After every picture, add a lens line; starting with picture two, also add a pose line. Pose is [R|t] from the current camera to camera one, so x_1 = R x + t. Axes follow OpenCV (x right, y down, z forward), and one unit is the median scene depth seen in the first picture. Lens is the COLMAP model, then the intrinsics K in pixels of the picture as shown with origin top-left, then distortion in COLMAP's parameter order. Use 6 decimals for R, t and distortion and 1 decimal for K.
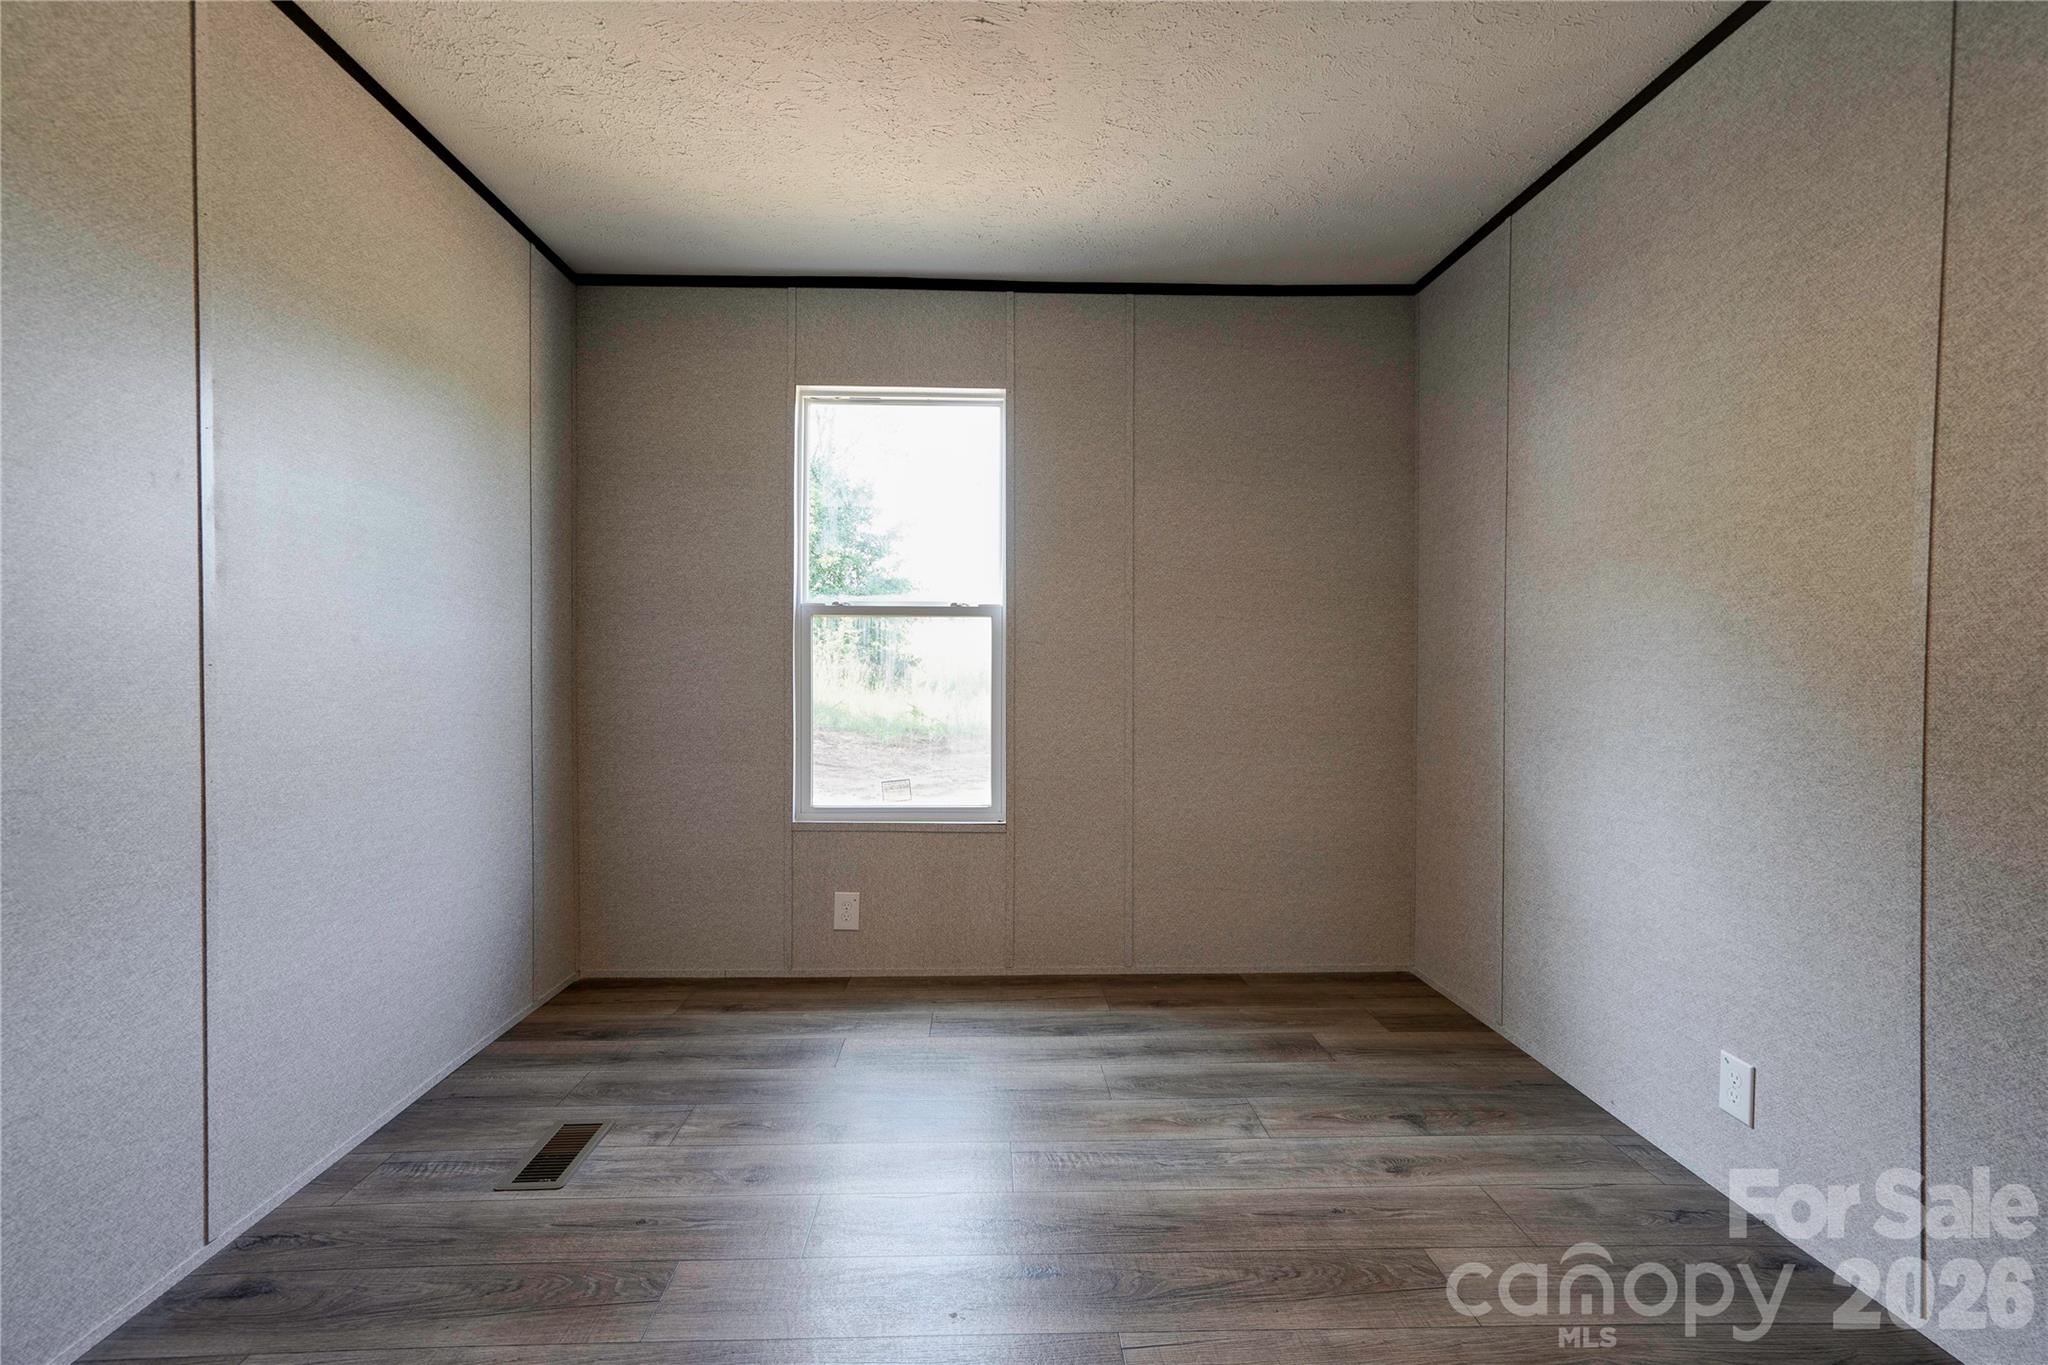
lens RADIAL K [[933.1, 0, 1014.5], [0, 933.1, 675.8], [0, 0, 1]] dist [0.002379, 0.000896]
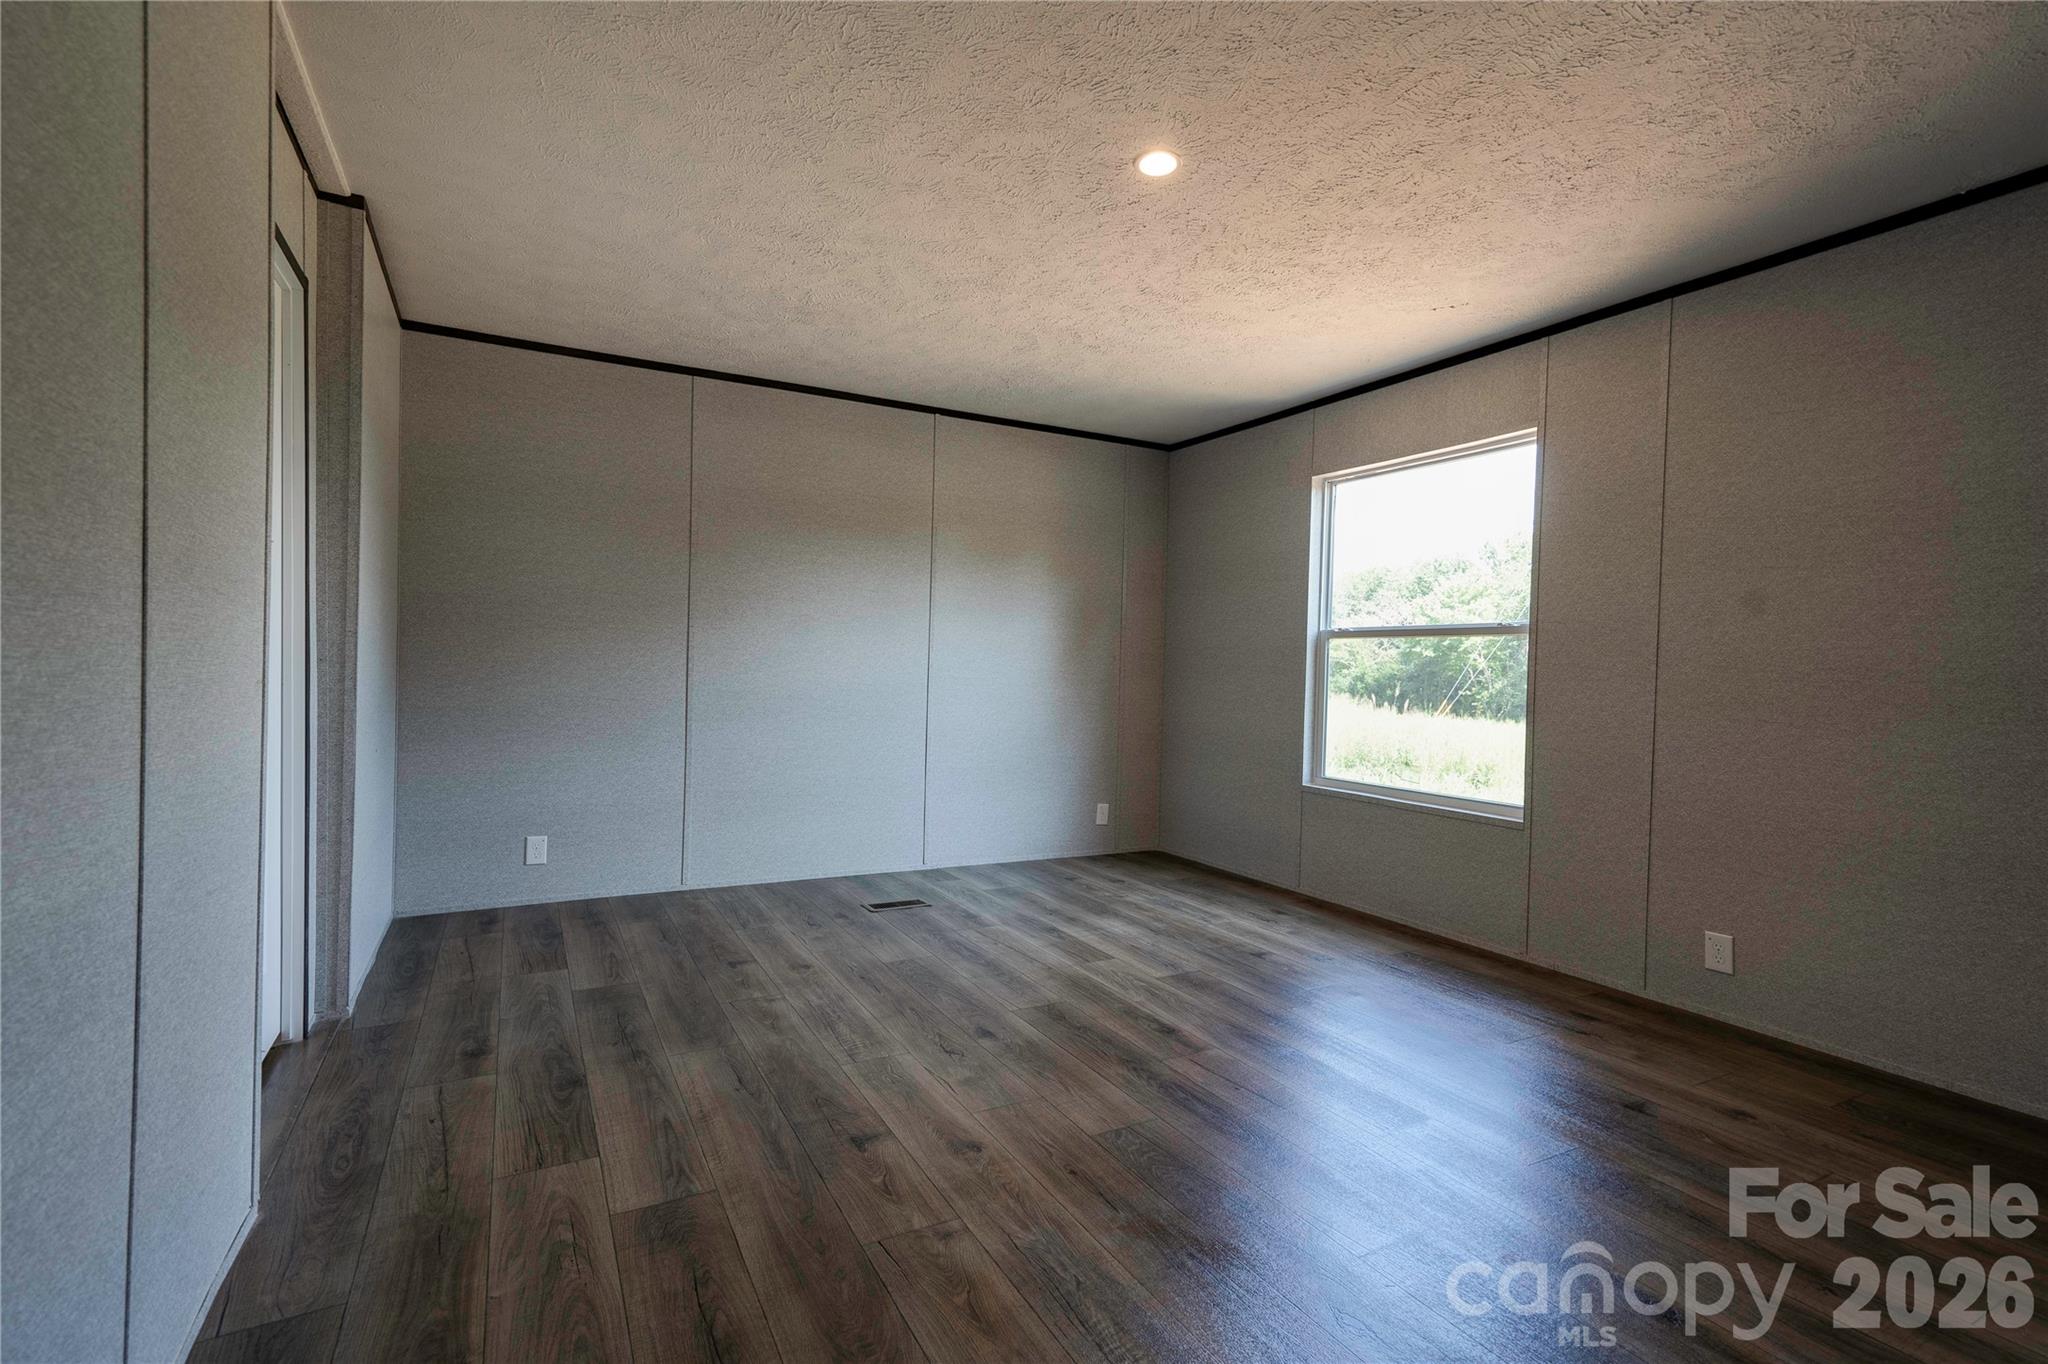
lens RADIAL K [[944.9, 0, 1013.6], [0, 944.9, 676.7], [0, 0, 1]] dist [-0.021666, 0.035082]
pose [[-0.445019, -0.030030, 0.895018, -1.186236], [-0.014084, 0.999549, 0.026534, -0.032321], [-0.895411, -0.000797, -0.445241, 1.363939]]
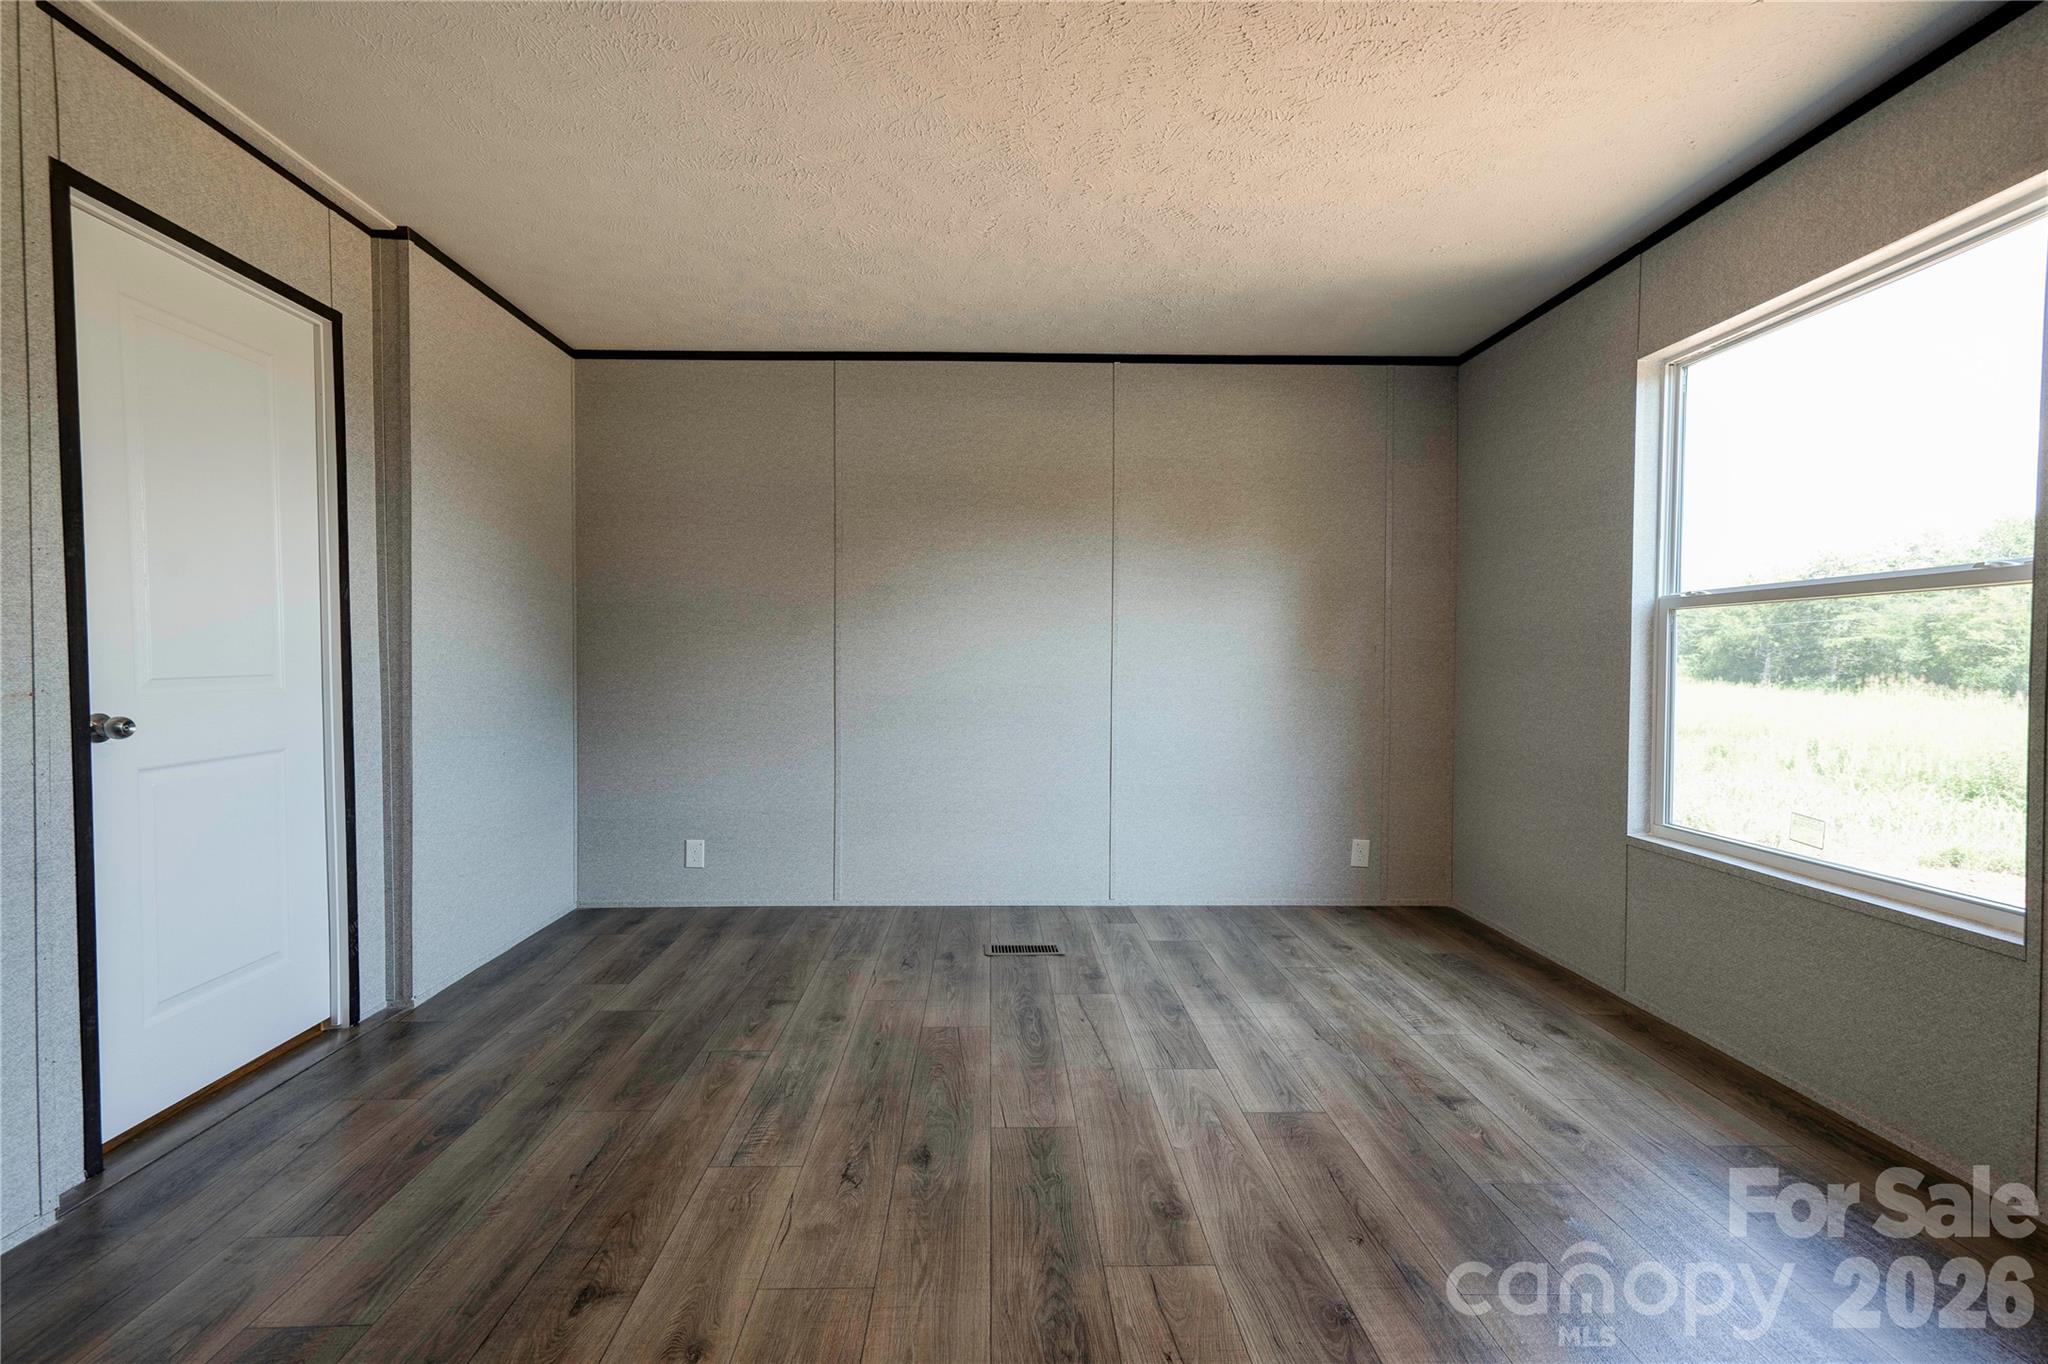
lens RADIAL K [[948.1, 0, 1004.5], [0, 948.1, 676.4], [0, 0, 1]] dist [-0.008399, 0.015204]
pose [[0.013870, -0.027128, 0.999536, -0.969981], [0.012530, 0.999558, 0.026955, -0.023212], [-0.999825, 0.012151, 0.014203, 0.693407]]
